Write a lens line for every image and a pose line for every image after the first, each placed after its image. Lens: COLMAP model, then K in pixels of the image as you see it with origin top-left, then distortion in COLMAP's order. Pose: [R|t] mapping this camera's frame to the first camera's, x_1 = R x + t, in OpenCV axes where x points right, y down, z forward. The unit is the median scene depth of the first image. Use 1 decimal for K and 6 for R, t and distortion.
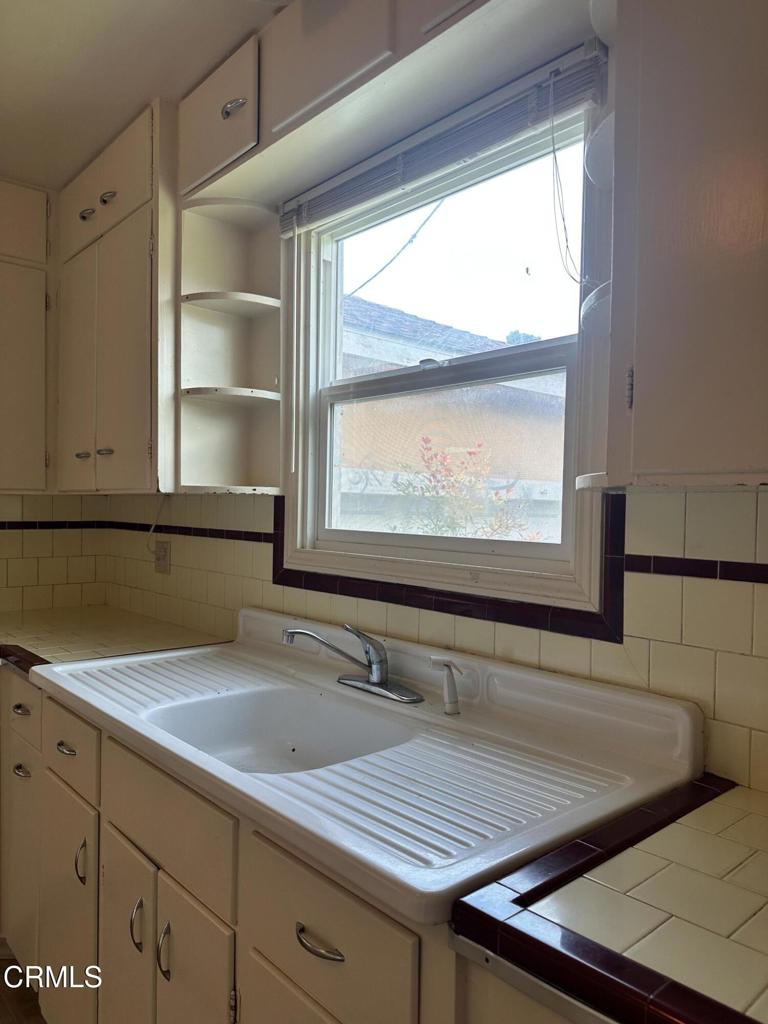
lens RADIAL K [[720.1, 0, 384.0], [0, 720.1, 512.0], [0, 0, 1]] dist [0.127076, -0.198218]
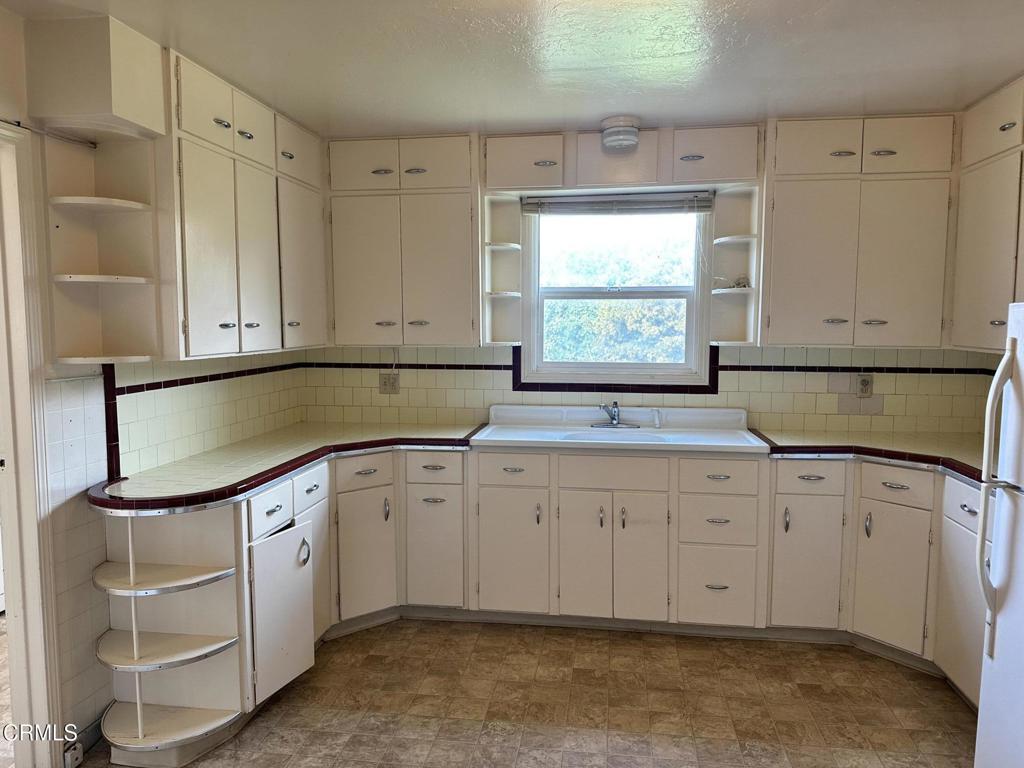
lens RADIAL K [[720.1, 0, 512.0], [0, 720.1, 384.0], [0, 0, 1]] dist [0.127076, -0.198218]
pose [[0.766074, -0.076142, 0.638227, -1.441393], [0.019196, 0.995226, 0.095691, -0.108389], [-0.642466, -0.061055, 0.763878, -0.491273]]
